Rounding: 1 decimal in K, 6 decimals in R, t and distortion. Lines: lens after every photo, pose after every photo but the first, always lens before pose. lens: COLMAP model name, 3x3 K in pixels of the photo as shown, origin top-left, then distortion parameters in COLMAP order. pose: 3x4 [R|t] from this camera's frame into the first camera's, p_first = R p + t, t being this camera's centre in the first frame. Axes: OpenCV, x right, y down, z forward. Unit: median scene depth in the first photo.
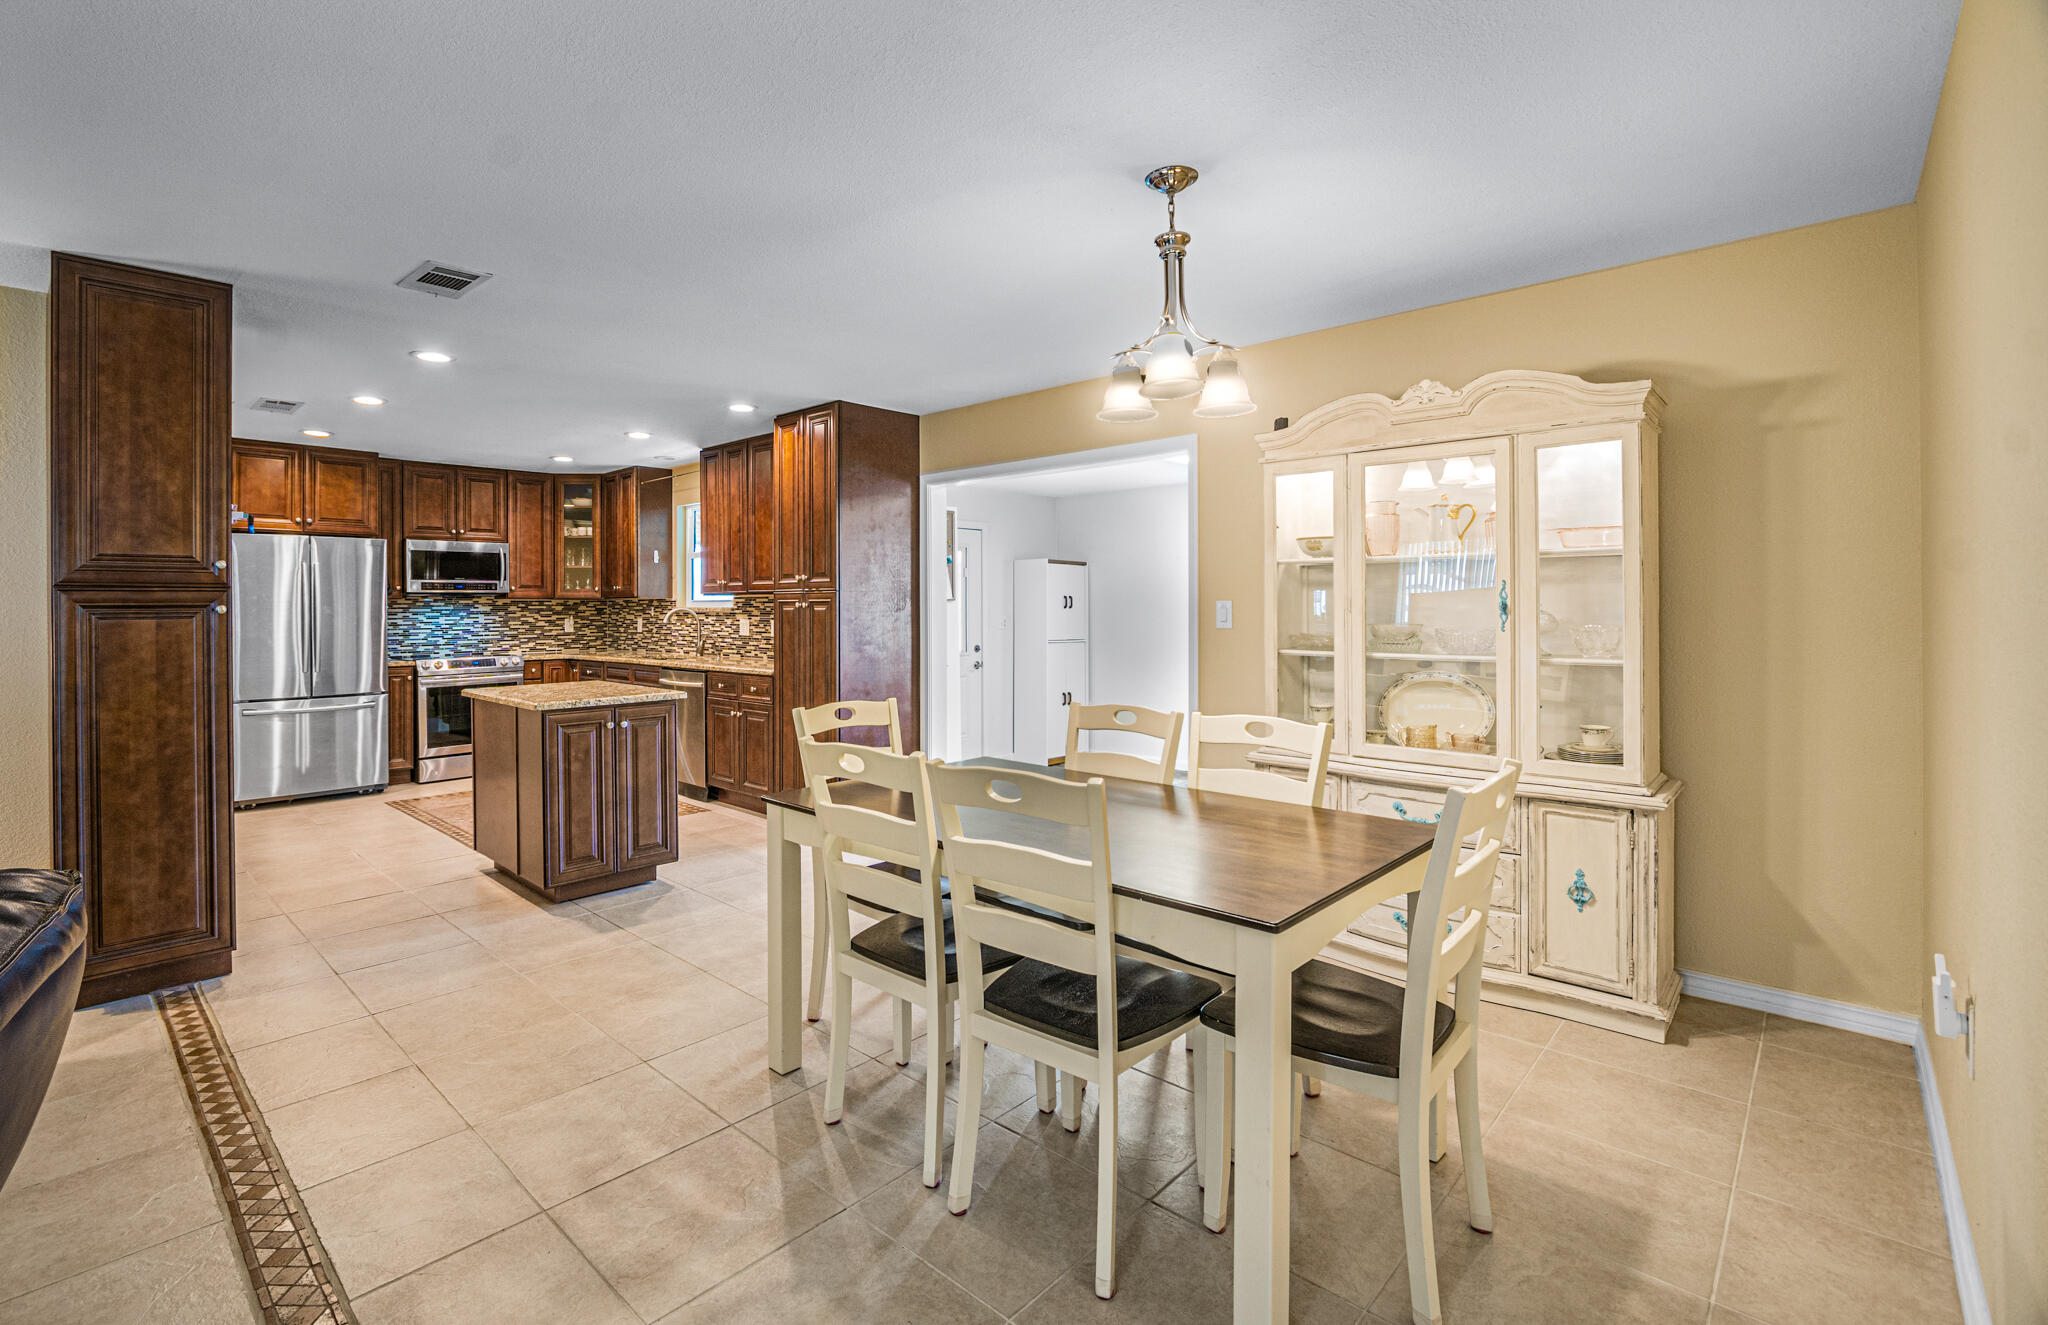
lens RADIAL K [[911.1, 0, 980.3], [0, 911.1, 607.8], [0, 0, 1]] dist [0.002177, 0.000041]
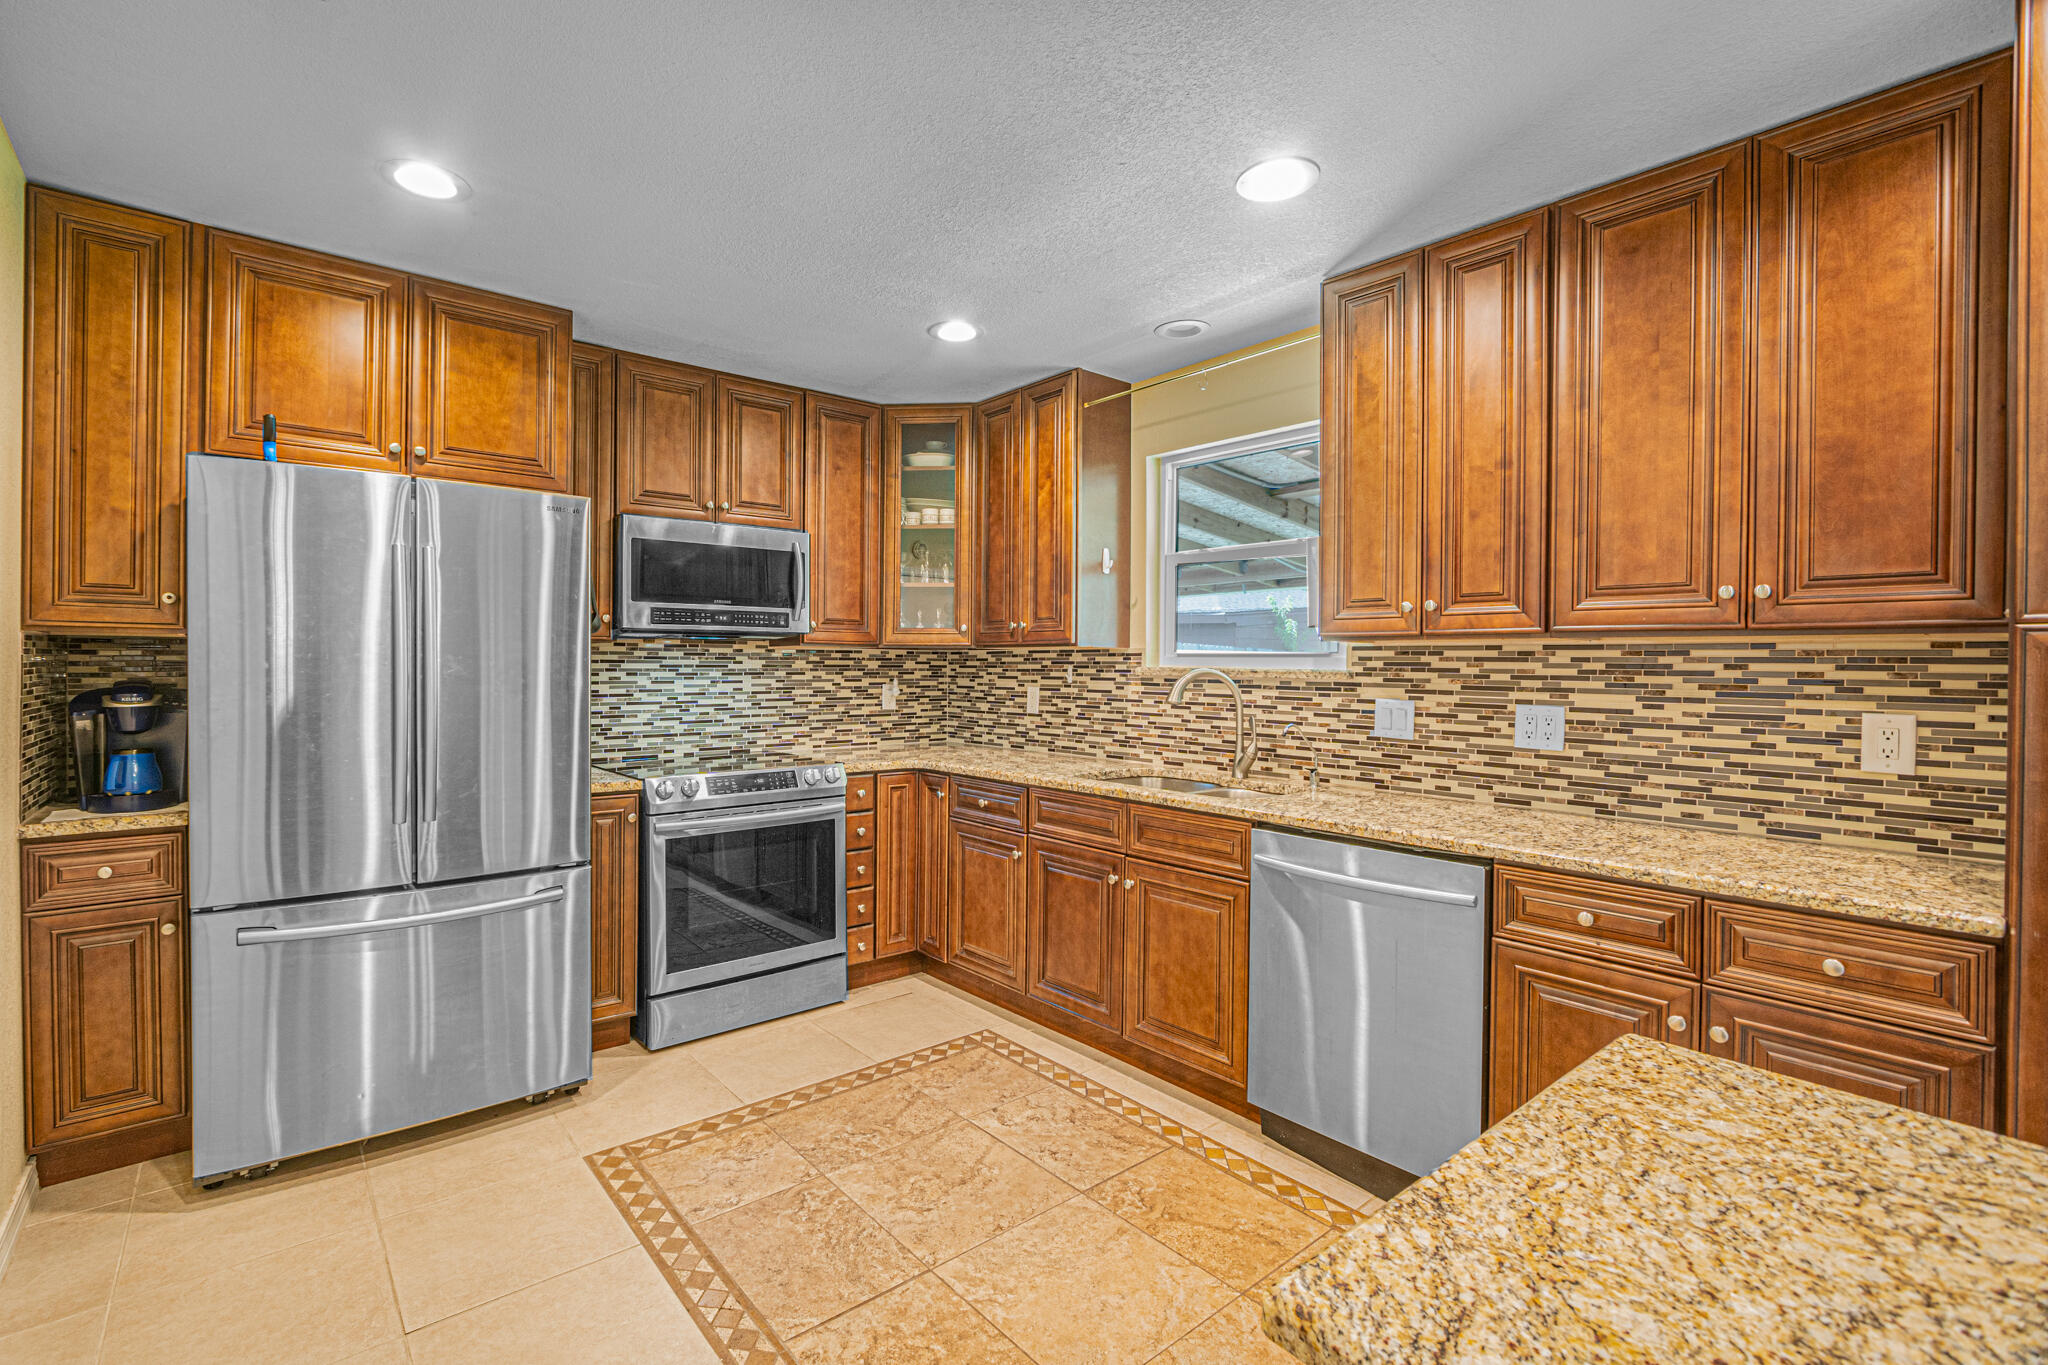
lens RADIAL K [[916.8, 0, 1018.1], [0, 916.8, 672.0], [0, 0, 1]] dist [-0.015432, 0.000960]
pose [[0.994550, 0.014007, -0.103316, -0.360374], [-0.013264, 0.999881, 0.007880, -0.000815], [0.103414, -0.006467, 0.994617, 0.527895]]
